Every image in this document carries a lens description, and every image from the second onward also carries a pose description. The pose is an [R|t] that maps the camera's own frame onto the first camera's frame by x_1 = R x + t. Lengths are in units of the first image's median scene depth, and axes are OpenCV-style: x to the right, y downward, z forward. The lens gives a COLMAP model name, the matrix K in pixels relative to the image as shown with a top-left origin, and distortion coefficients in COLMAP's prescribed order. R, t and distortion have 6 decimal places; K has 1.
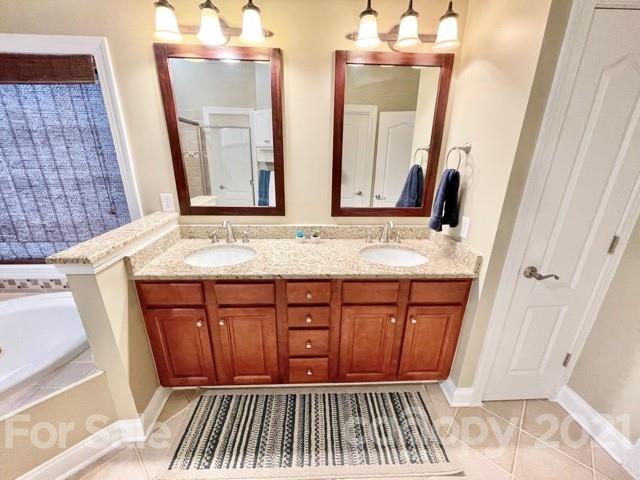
lens RADIAL K [[257.2, 0, 319.6], [0, 257.2, 241.3], [0, 0, 1]] dist [-0.004118, 0.001320]
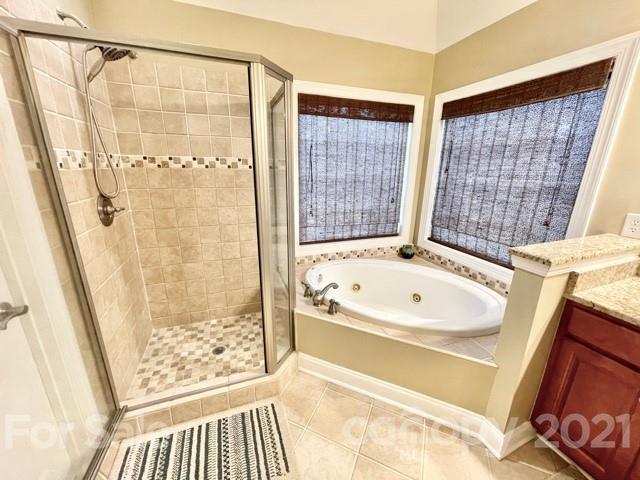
lens RADIAL K [[257.2, 0, 319.5], [0, 257.2, 240.2], [0, 0, 1]] dist [-0.004118, 0.001320]
pose [[0.304786, 0.249952, -0.919037, -0.188744], [-0.322435, 0.935049, 0.147376, 0.088615], [0.896181, 0.251412, 0.365583, -0.113286]]
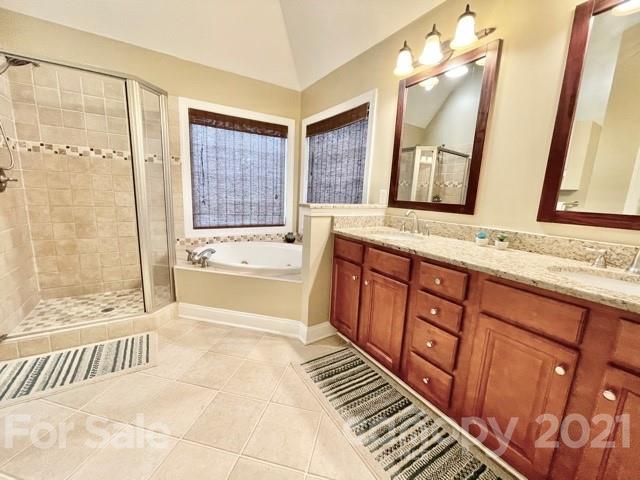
lens RADIAL K [[257.2, 0, 319.0], [0, 257.2, 238.8], [0, 0, 1]] dist [-0.004118, 0.001320]
pose [[0.498575, 0.158096, -0.852308, 0.428584], [-0.320524, 0.947167, -0.011806, 0.186489], [0.805411, 0.279072, 0.522907, 0.135974]]
